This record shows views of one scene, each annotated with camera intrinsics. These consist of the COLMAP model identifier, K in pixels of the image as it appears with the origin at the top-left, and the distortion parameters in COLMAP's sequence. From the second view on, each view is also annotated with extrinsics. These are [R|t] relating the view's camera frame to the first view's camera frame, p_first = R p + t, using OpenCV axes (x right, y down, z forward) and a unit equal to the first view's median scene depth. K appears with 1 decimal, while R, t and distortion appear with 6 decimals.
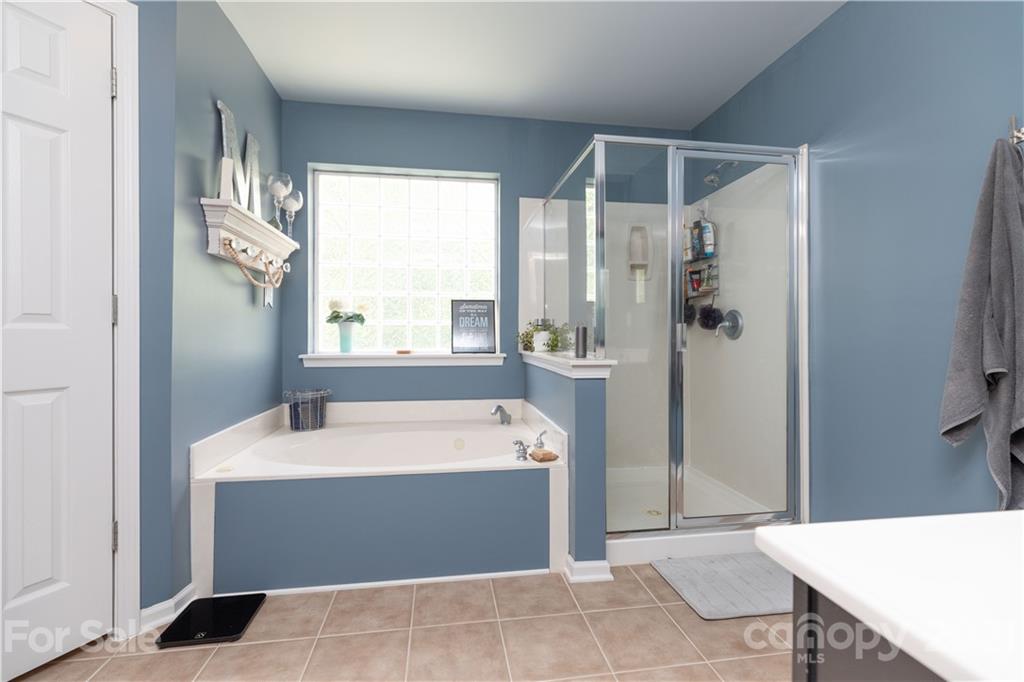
lens RADIAL K [[466.1, 0, 512.8], [0, 466.1, 340.6], [0, 0, 1]] dist [0.005524, 0.001452]
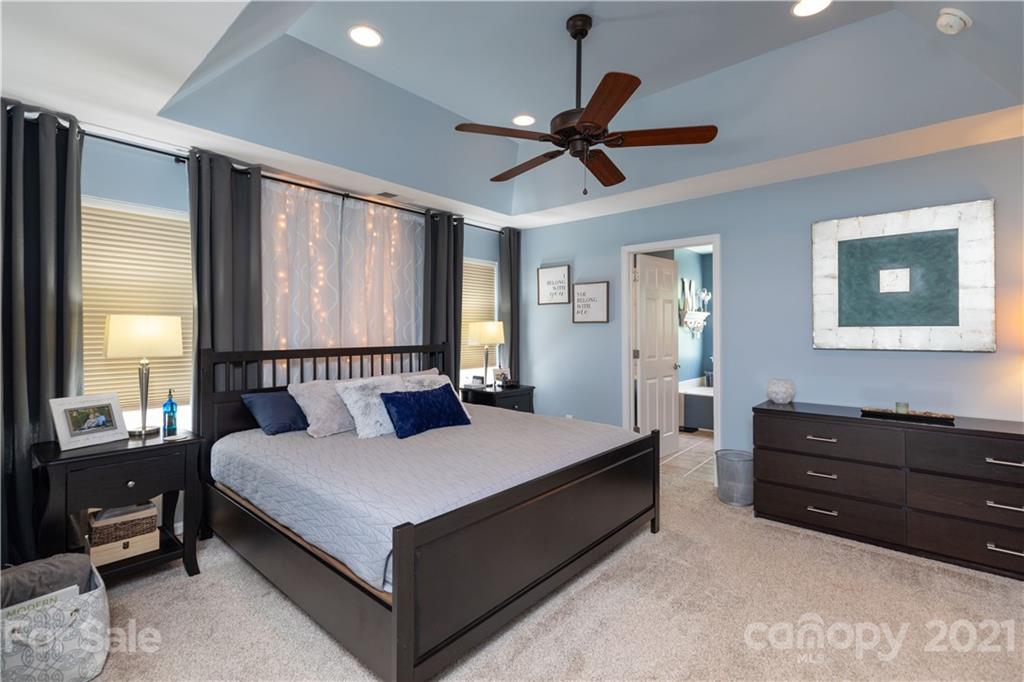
lens RADIAL K [[466.1, 0, 514.4], [0, 466.1, 326.9], [0, 0, 1]] dist [0.005524, 0.001452]
pose [[0.643978, -0.006535, -0.765016, 0.813550], [-0.000327, 0.999961, -0.008817, -0.113275], [0.765044, 0.005928, 0.643951, -1.473545]]
